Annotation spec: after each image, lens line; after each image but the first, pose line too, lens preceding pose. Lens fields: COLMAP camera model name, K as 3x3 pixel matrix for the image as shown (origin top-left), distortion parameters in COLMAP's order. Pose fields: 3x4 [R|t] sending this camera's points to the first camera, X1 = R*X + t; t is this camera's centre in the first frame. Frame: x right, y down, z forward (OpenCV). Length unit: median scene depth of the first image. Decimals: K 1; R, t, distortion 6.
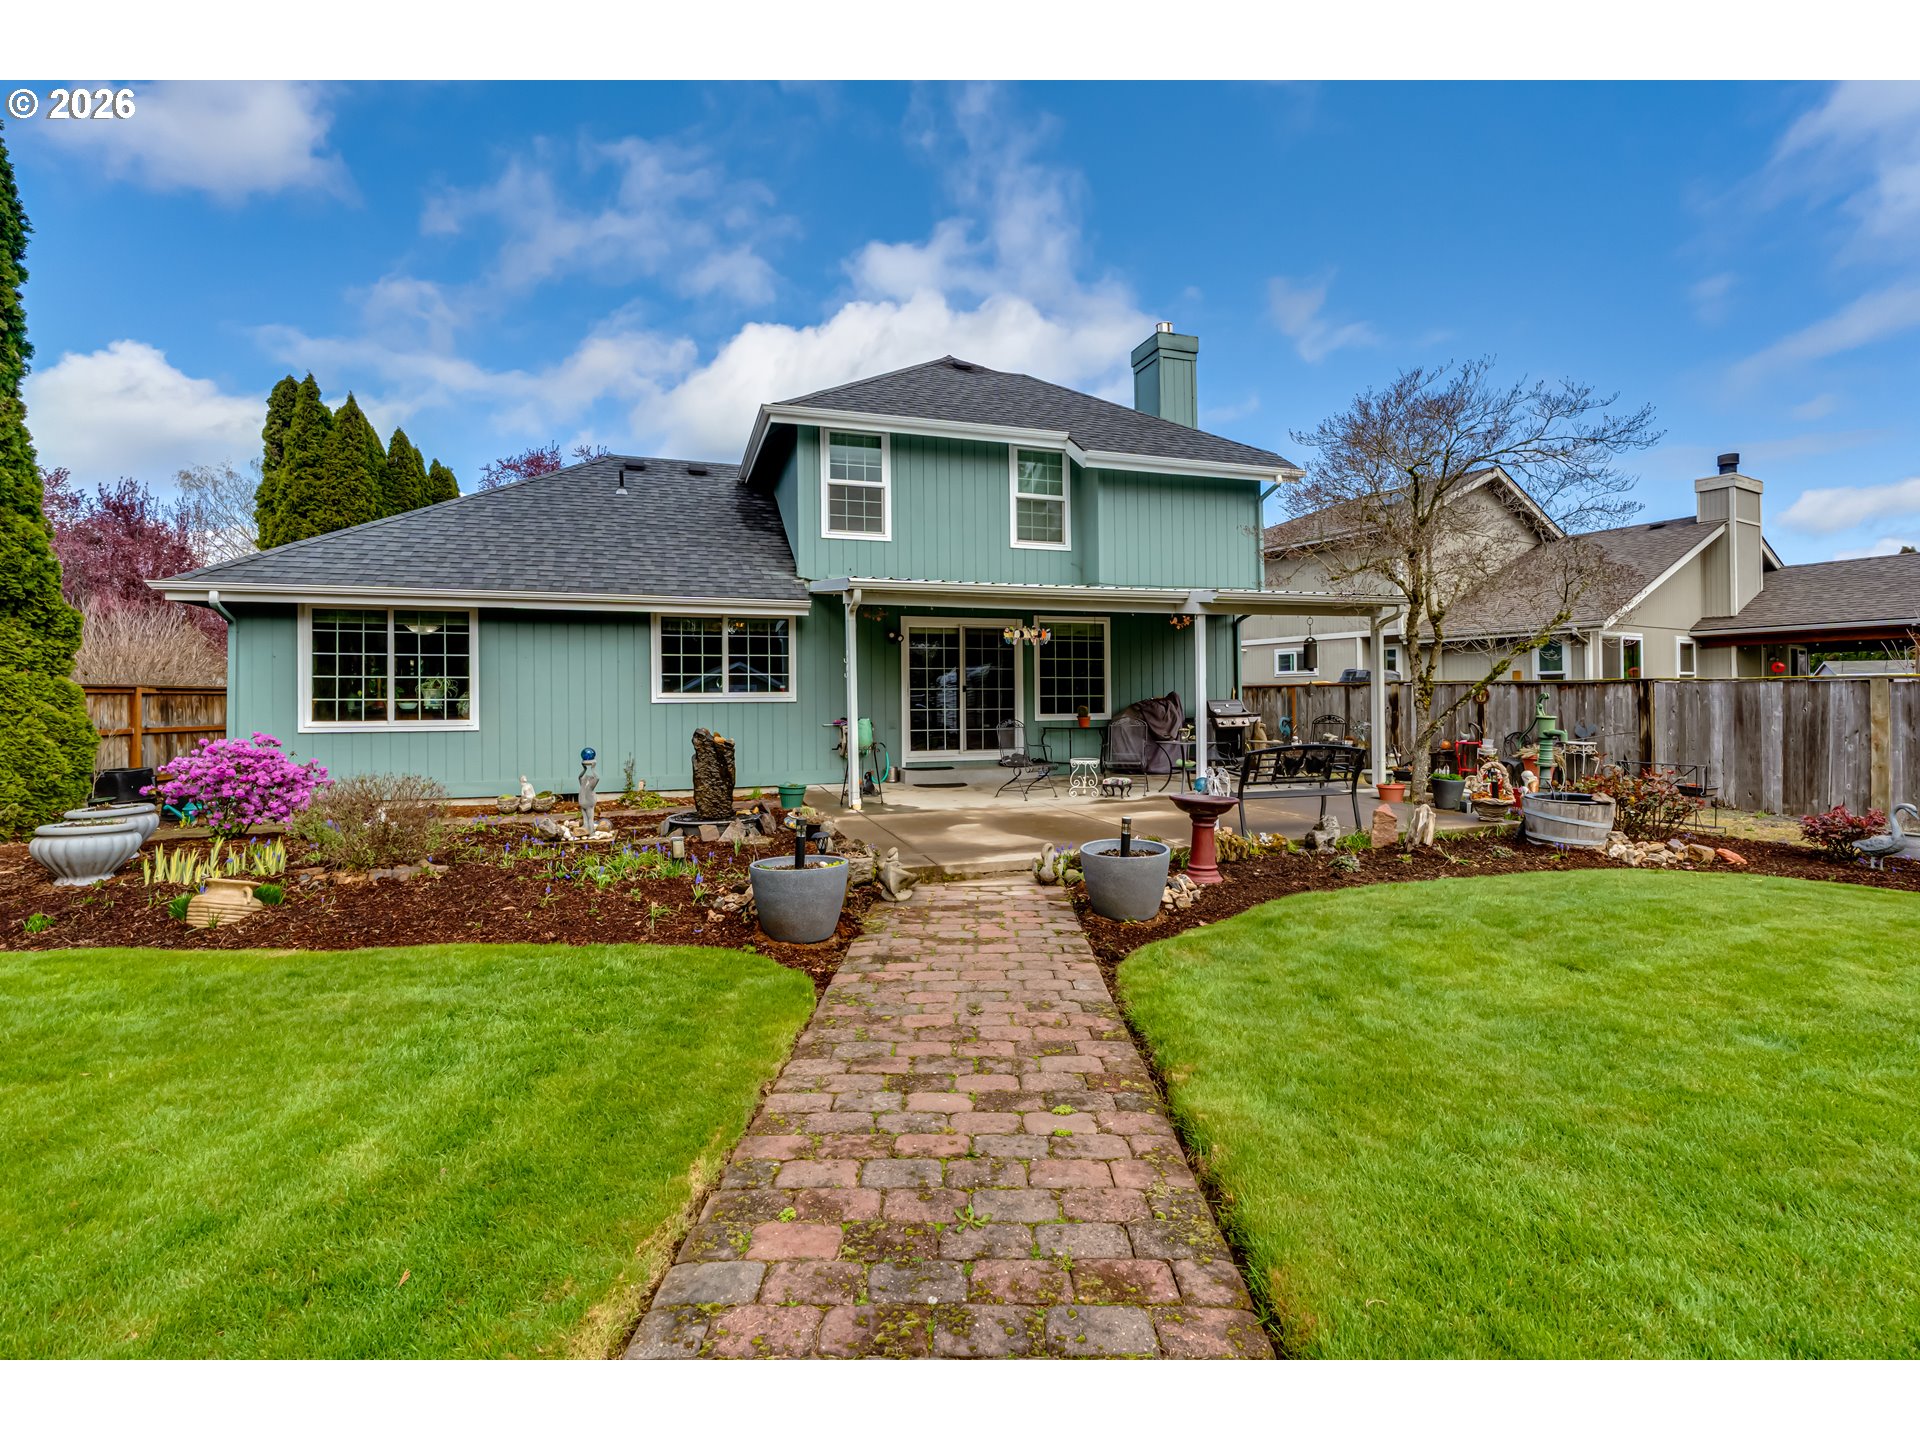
lens RADIAL K [[905.4, 0, 960.8], [0, 905.4, 699.5], [0, 0, 1]] dist [-0.001633, -0.000356]
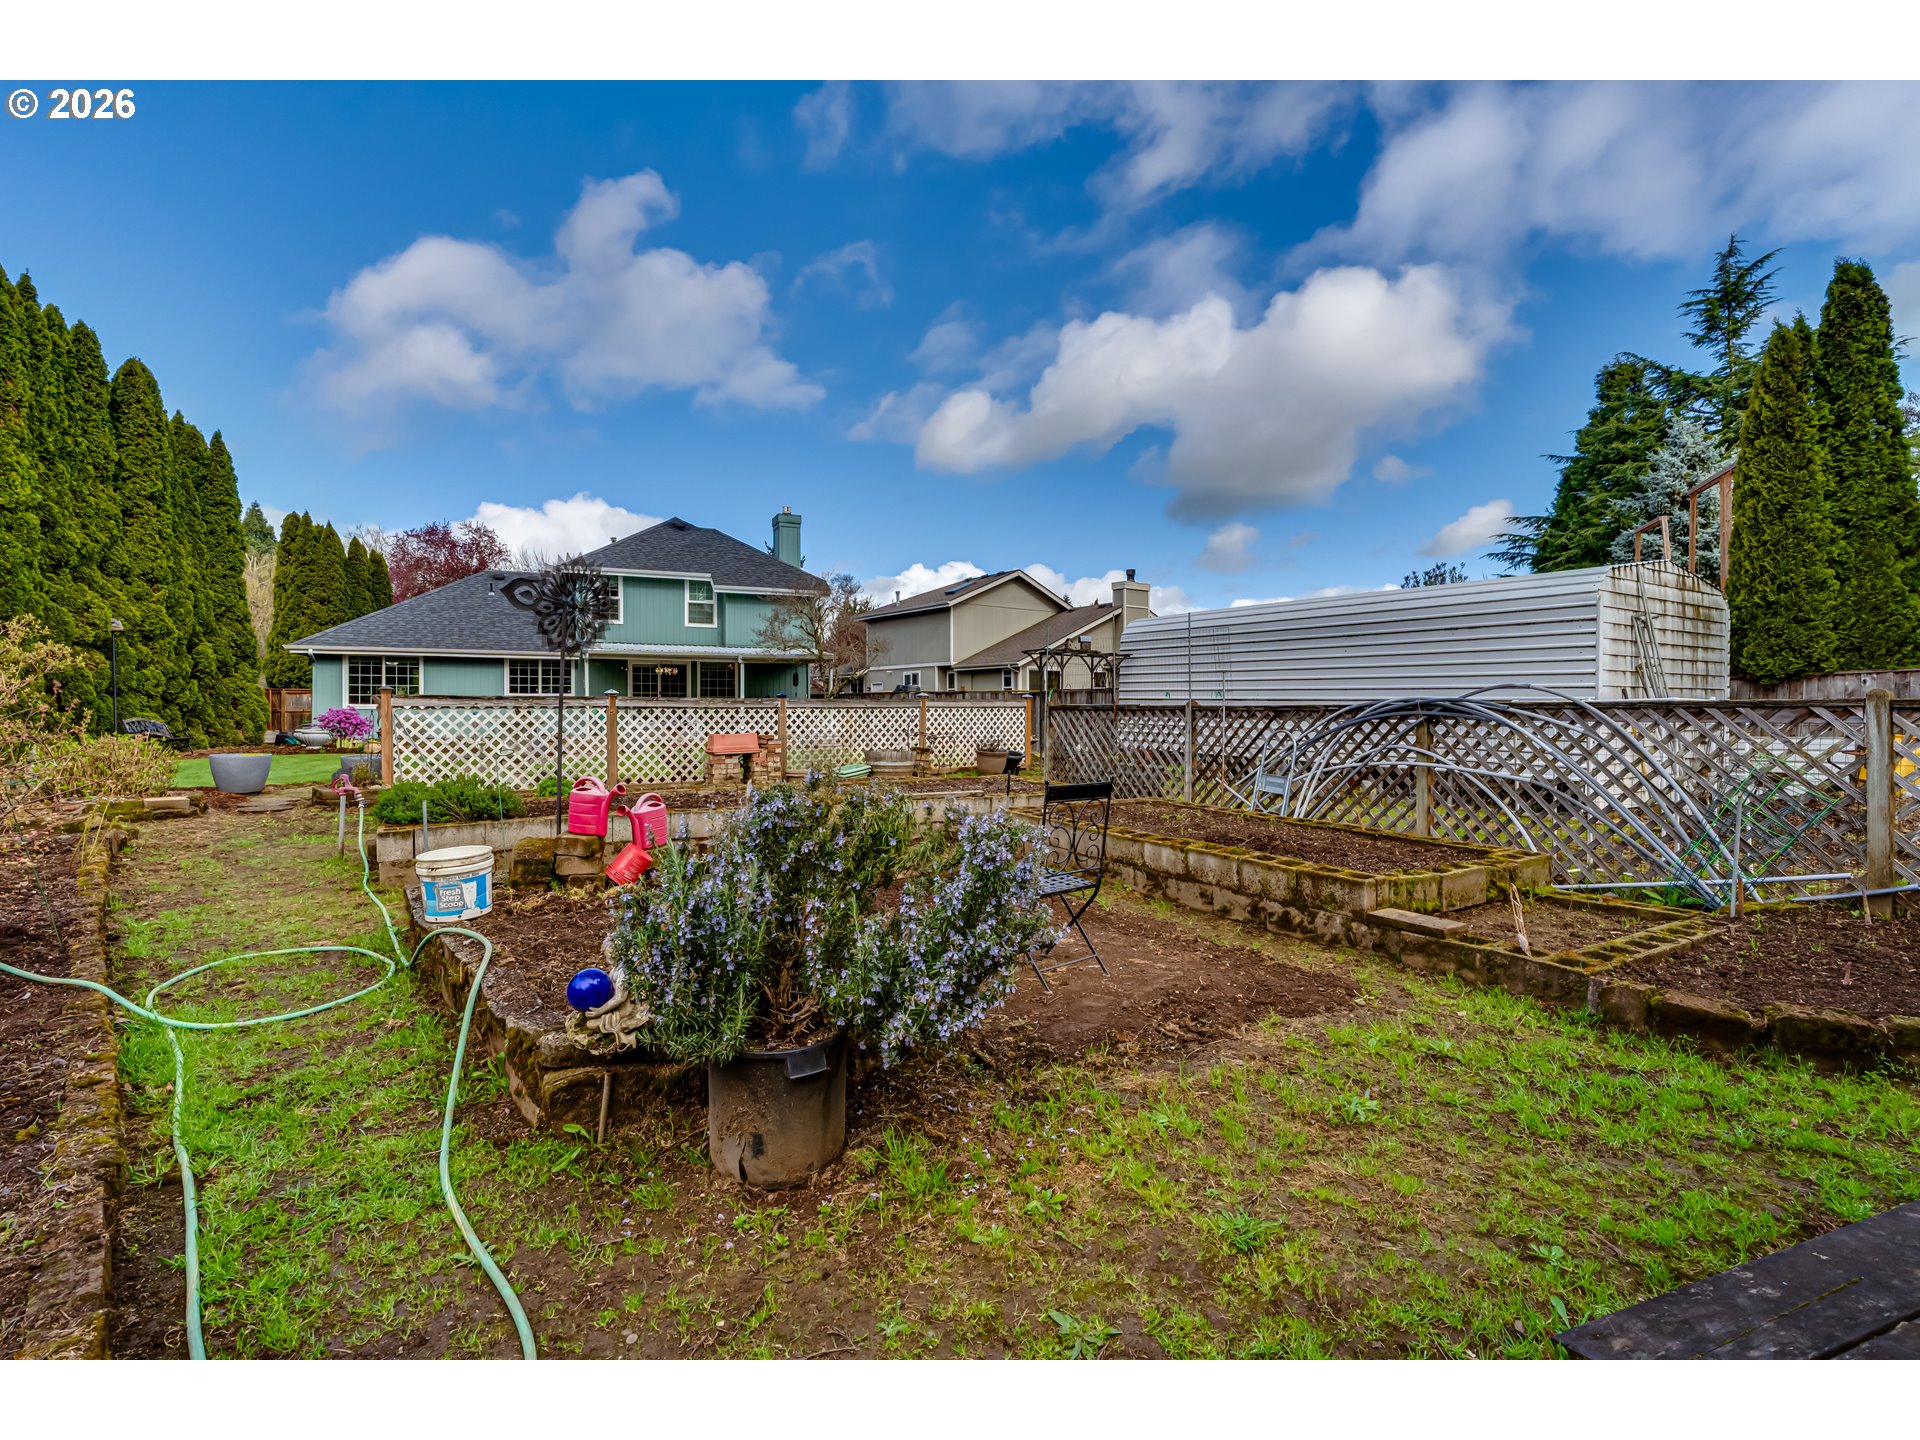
lens RADIAL K [[884.2, 0, 959.2], [0, 884.2, 721.2], [0, 0, 1]] dist [-0.006584, 0.001779]
pose [[0.993054, 0.005535, 0.117526, 0.480848], [-0.007583, 0.999827, 0.016983, 0.014633], [-0.117412, -0.017757, 0.992925, -1.204143]]
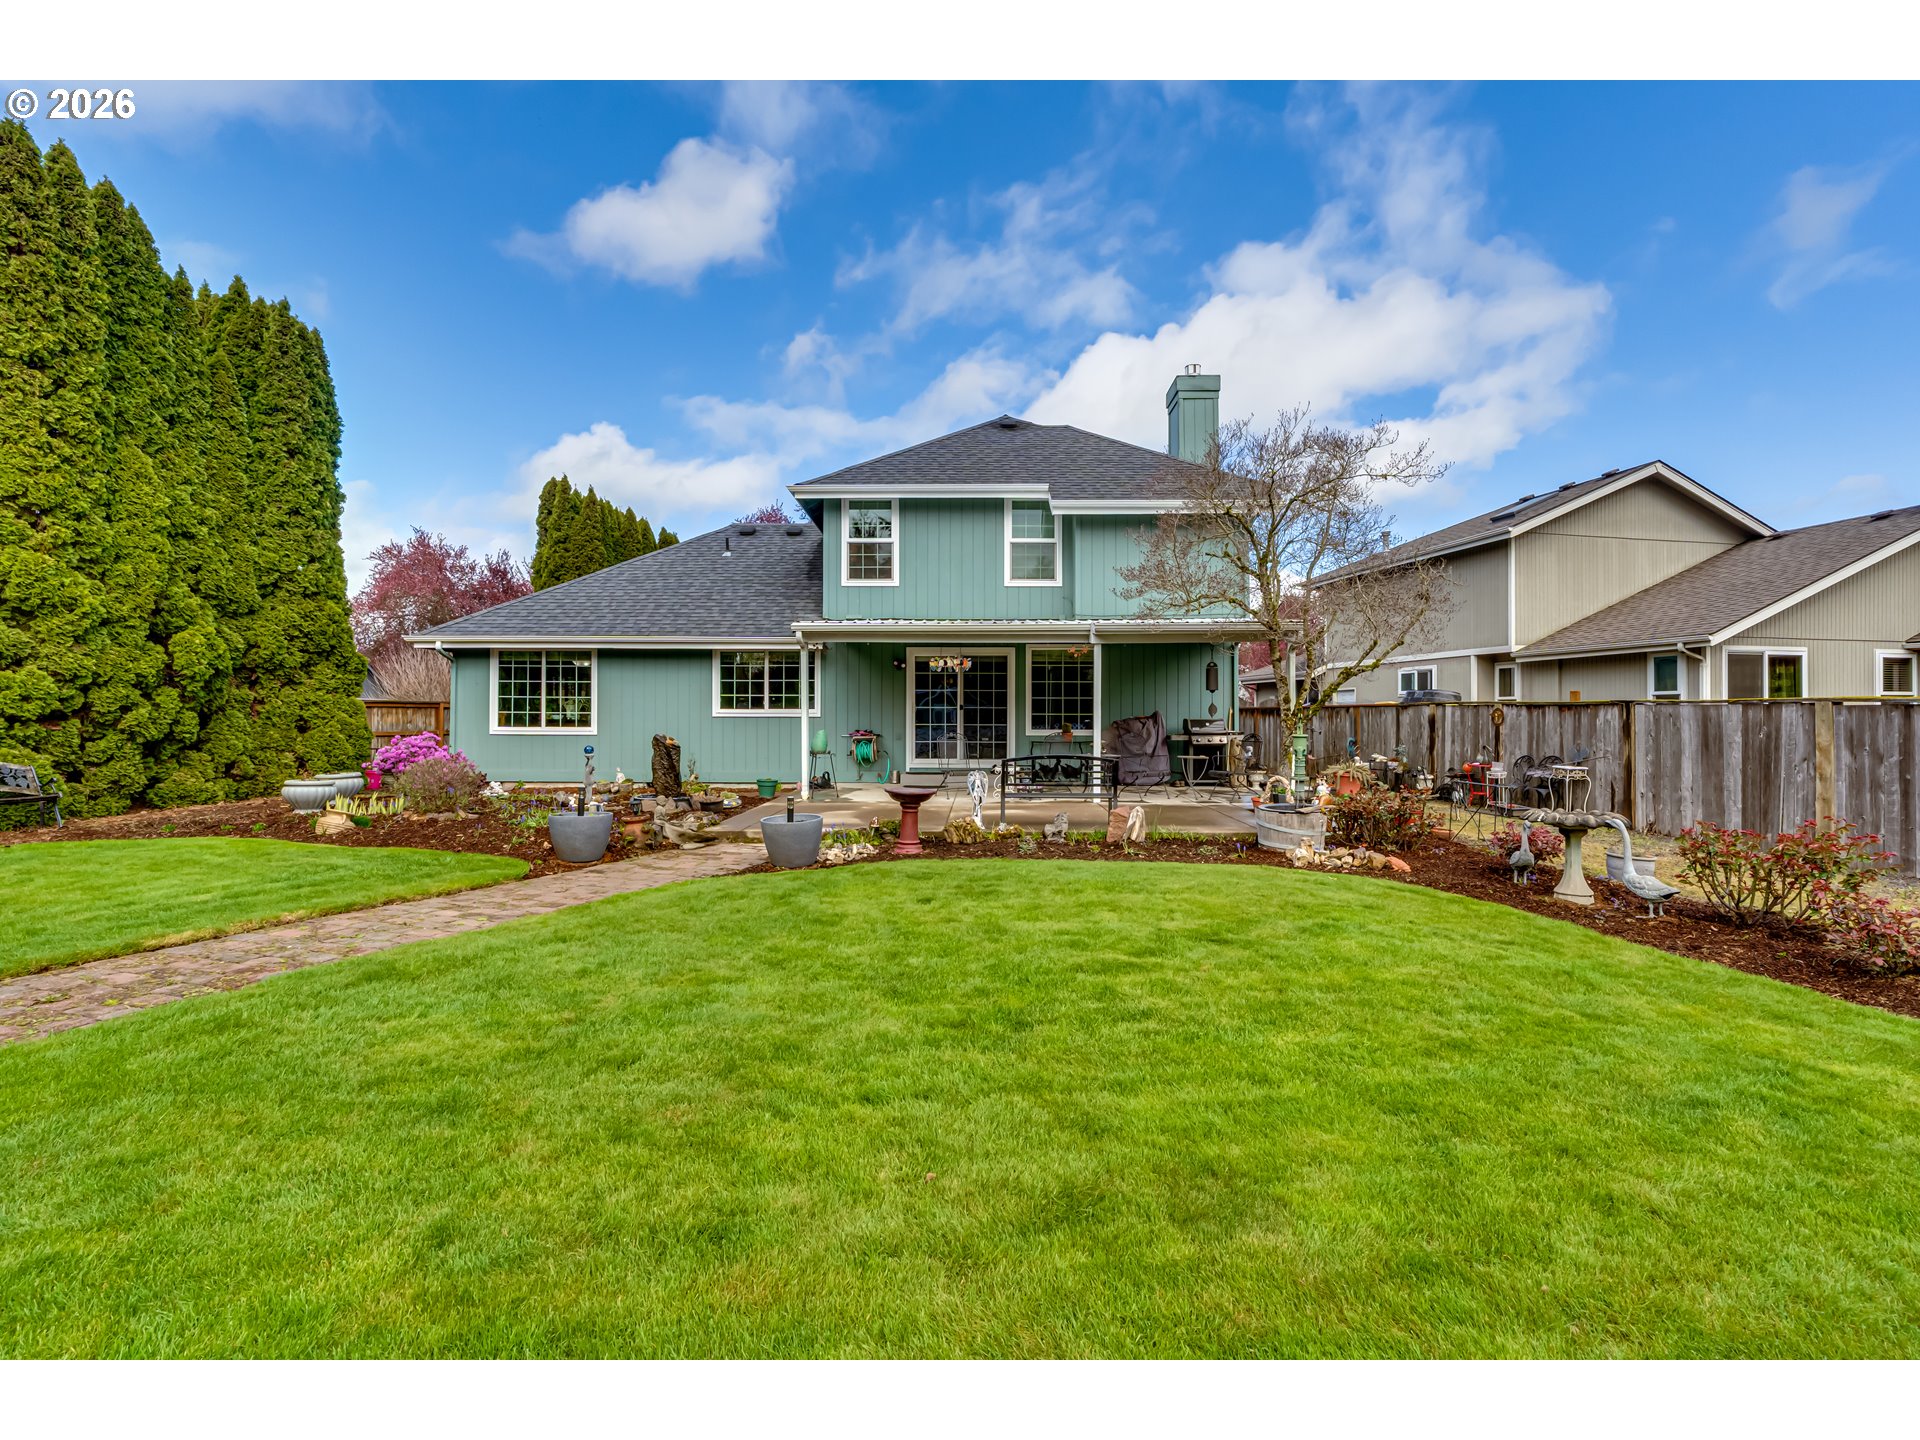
lens RADIAL K [[896.4, 0, 945.3], [0, 896.4, 719.3], [0, 0, 1]] dist [-0.001873, -0.000071]
pose [[0.941564, 0.009968, -0.336687, 0.399777], [-0.008941, 0.999949, 0.004598, -0.001251], [0.336716, -0.001319, 0.941605, -0.119685]]
